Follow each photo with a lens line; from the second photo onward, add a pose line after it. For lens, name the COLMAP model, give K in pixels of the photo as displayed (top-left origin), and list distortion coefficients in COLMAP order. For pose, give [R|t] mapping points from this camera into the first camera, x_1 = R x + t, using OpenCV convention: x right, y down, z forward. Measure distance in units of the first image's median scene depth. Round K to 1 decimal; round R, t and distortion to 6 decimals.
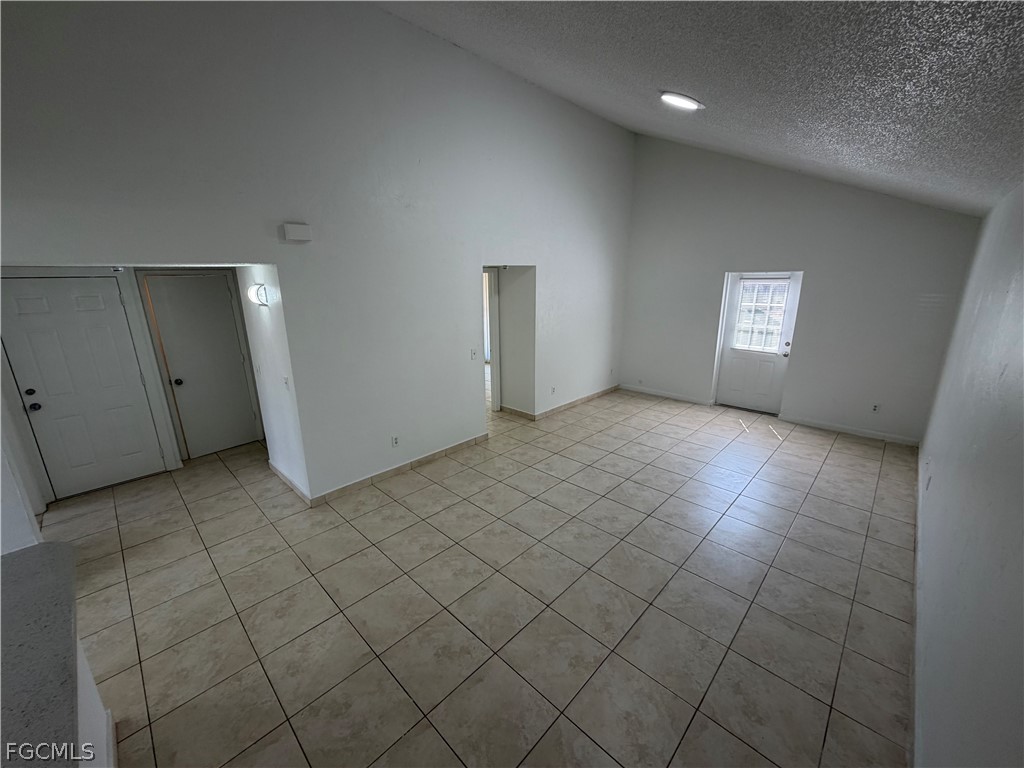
lens RADIAL K [[408.3, 0, 510.4], [0, 408.3, 386.0], [0, 0, 1]] dist [0.000435, -0.000188]
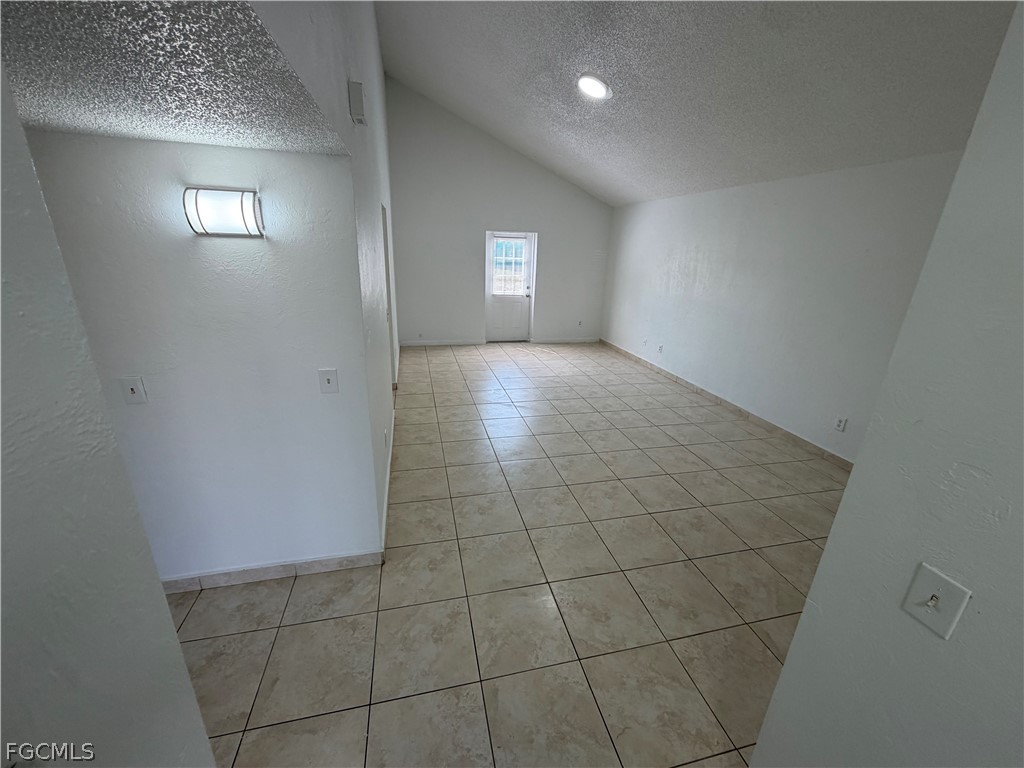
lens RADIAL K [[408.3, 0, 511.4], [0, 408.3, 385.8], [0, 0, 1]] dist [0.000435, -0.000188]
pose [[0.534975, -0.247145, 0.807911, -0.664621], [0.183165, 0.967442, 0.174661, -0.040481], [-0.824774, 0.054542, 0.562826, 0.362162]]
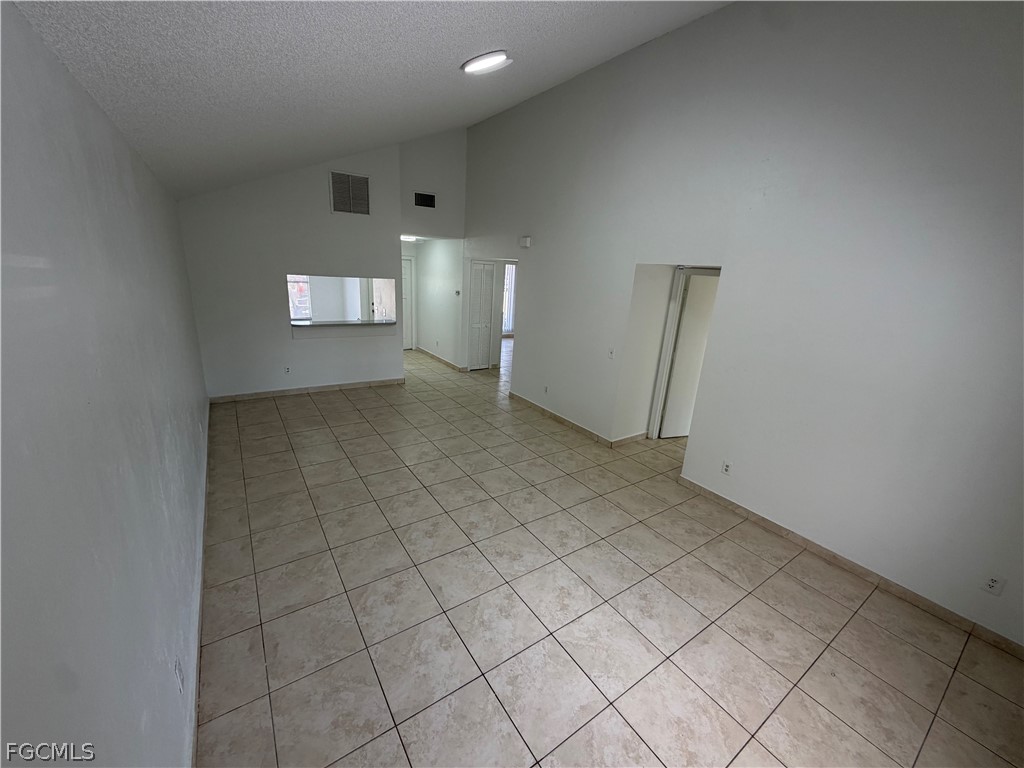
lens RADIAL K [[408.3, 0, 513.0], [0, 408.3, 383.6], [0, 0, 1]] dist [0.000435, -0.000188]
pose [[-0.195738, 0.272076, -0.942158, 0.938806], [-0.313048, 0.893140, 0.322958, -0.265530], [0.929348, 0.358156, -0.089648, 0.922115]]
